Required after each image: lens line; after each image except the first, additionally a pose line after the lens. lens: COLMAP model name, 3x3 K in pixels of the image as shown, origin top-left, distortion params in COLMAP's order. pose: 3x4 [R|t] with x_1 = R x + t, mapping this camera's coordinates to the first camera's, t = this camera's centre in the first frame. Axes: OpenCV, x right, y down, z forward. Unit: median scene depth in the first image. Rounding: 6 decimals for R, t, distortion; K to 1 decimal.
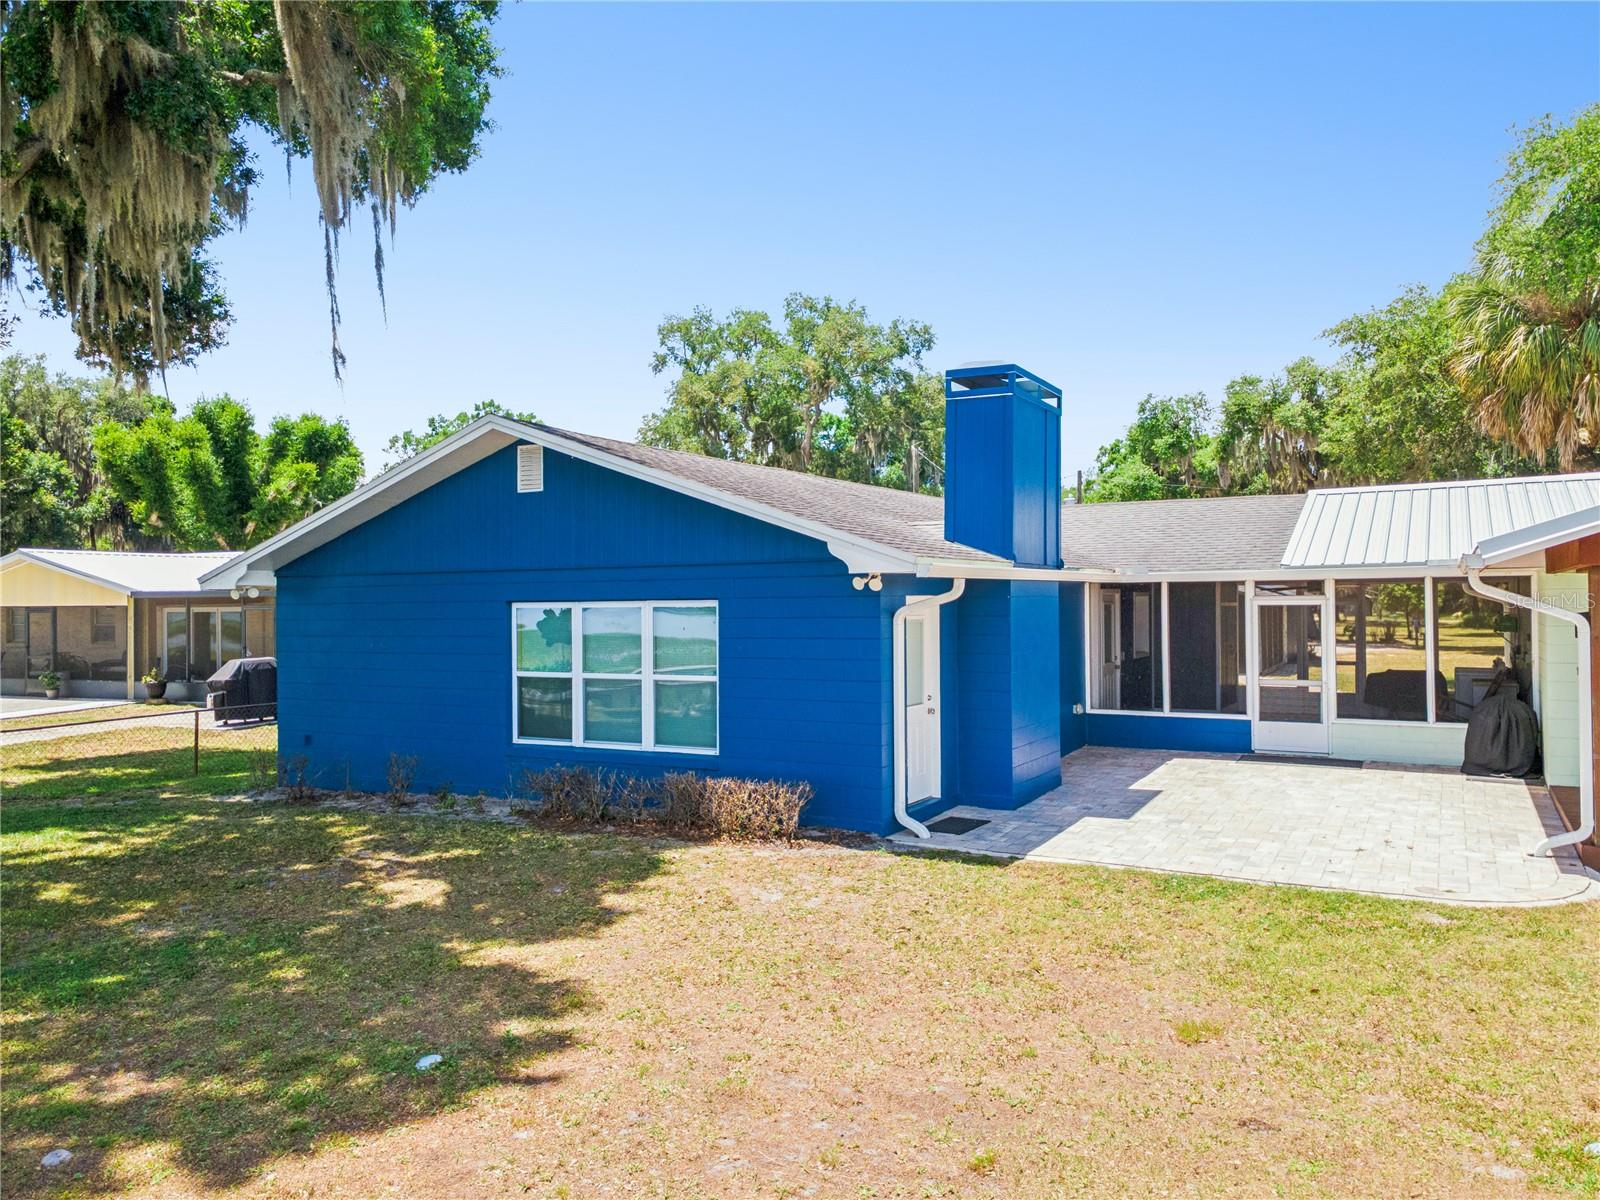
lens RADIAL K [[1169.4, 0, 807.4], [0, 1169.4, 593.9], [0, 0, 1]] dist [0.049002, 0.005665]
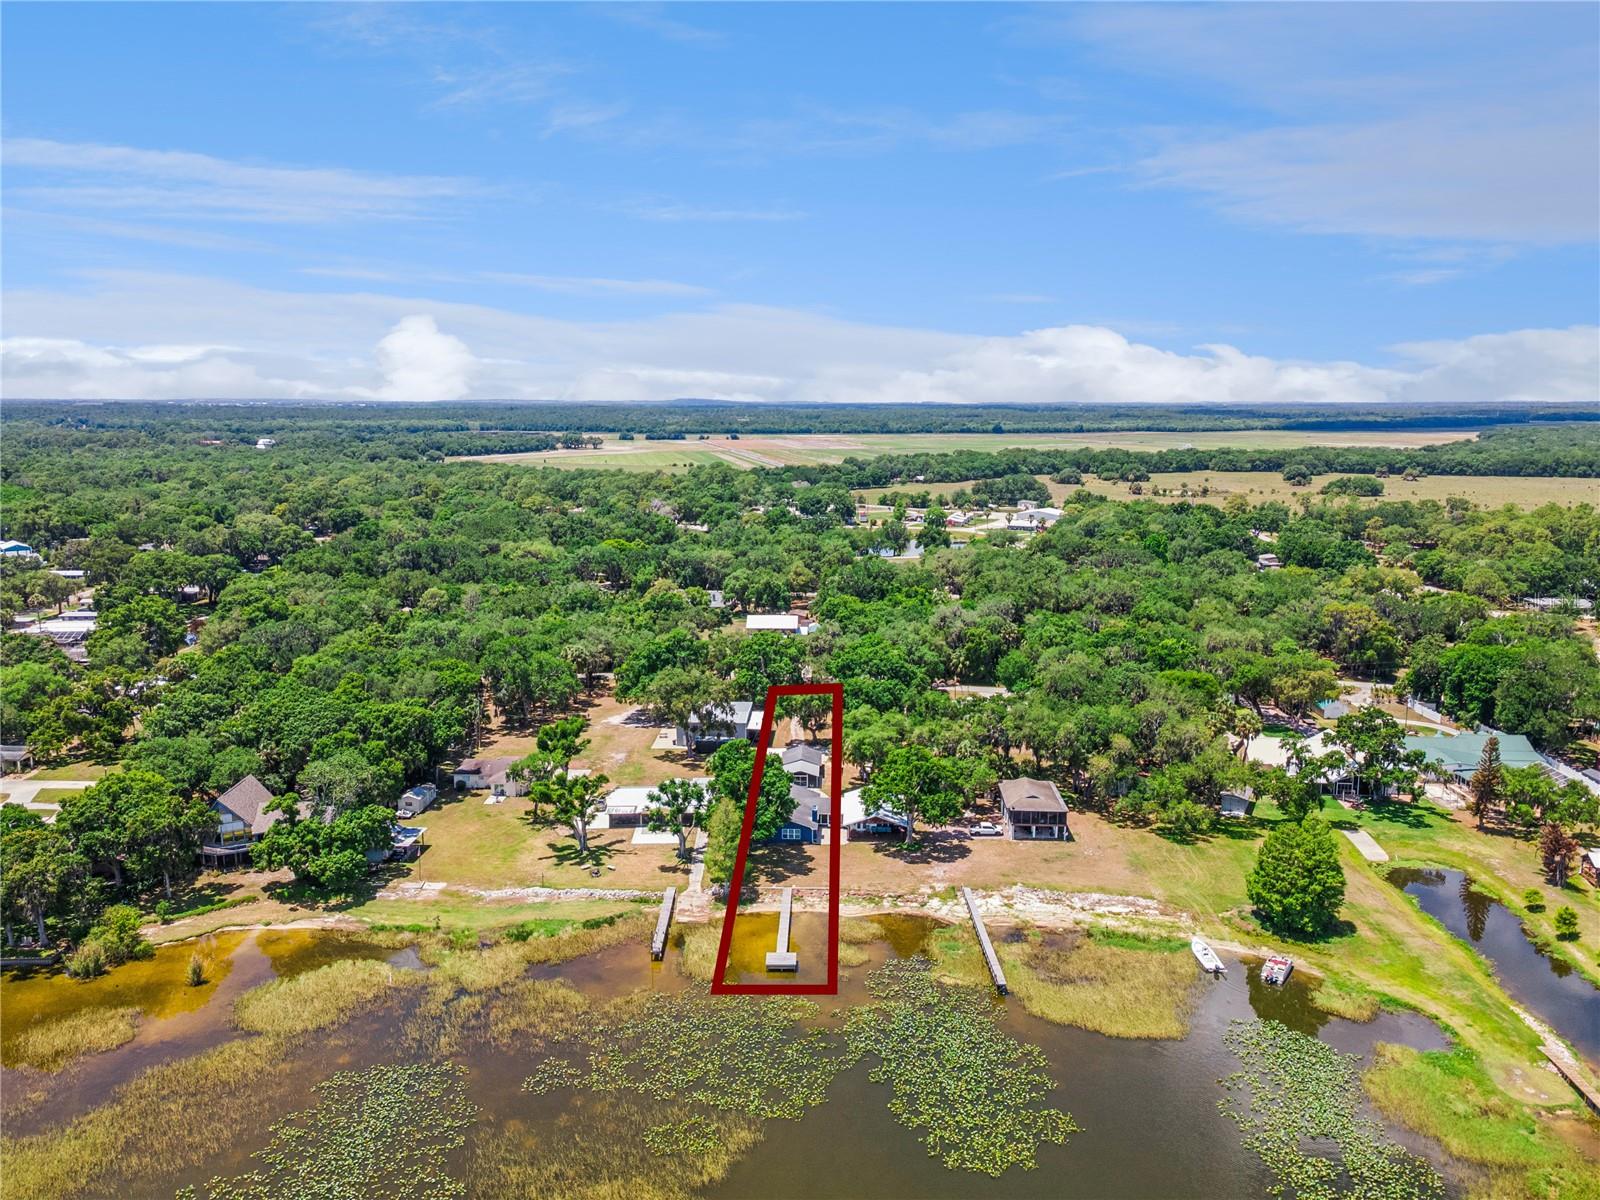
lens RADIAL K [[1171.4, 0, 800.0], [0, 1171.4, 600.0], [0, 0, 1]] dist [0.019761, 0.029029]
pose [[0.901823, -0.065955, 0.427043, -3.062505], [-0.009682, 0.984950, 0.172567, -2.665193], [-0.431997, -0.159759, 0.887612, -5.776177]]
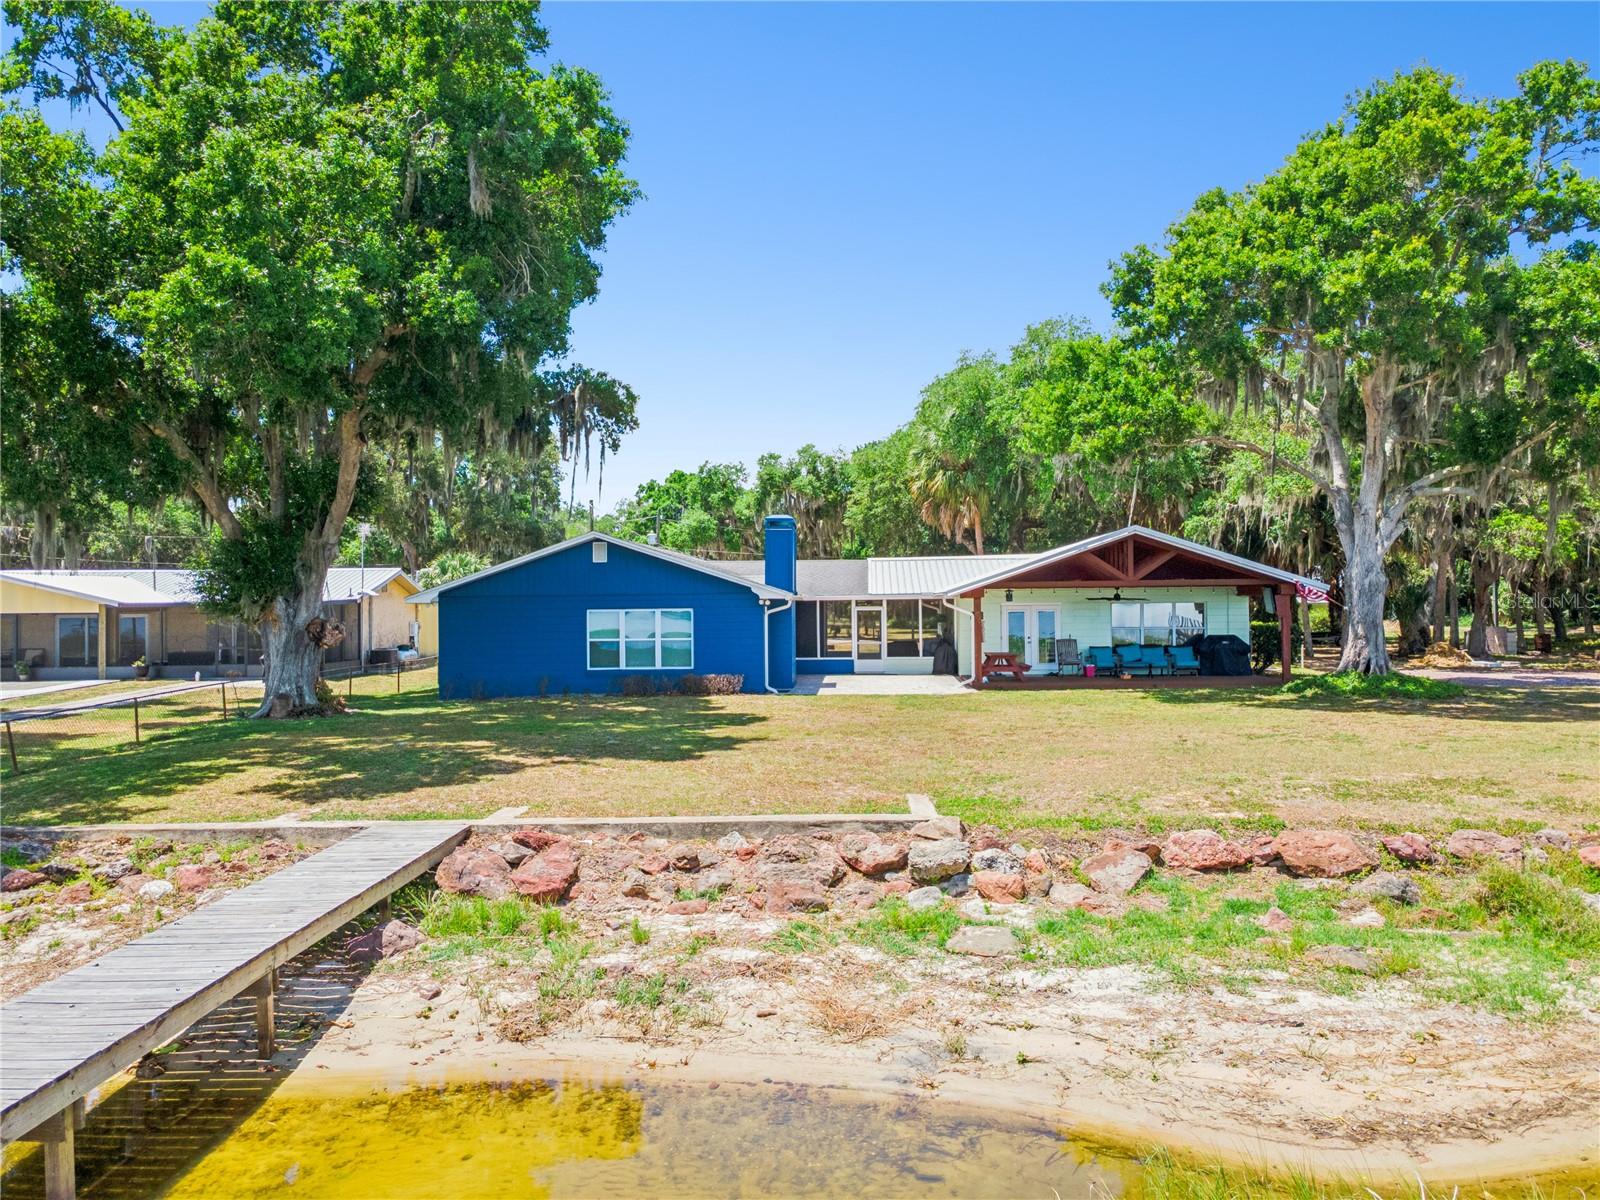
lens RADIAL K [[1167.9, 0, 800.0], [0, 1167.9, 600.0], [0, 0, 1]] dist [0.019721, 0.042296]
pose [[0.903753, 0.001899, 0.428051, -0.459467], [-0.000643, 0.999995, -0.003079, -0.002441], [-0.428055, 0.002507, 0.903749, -0.677157]]
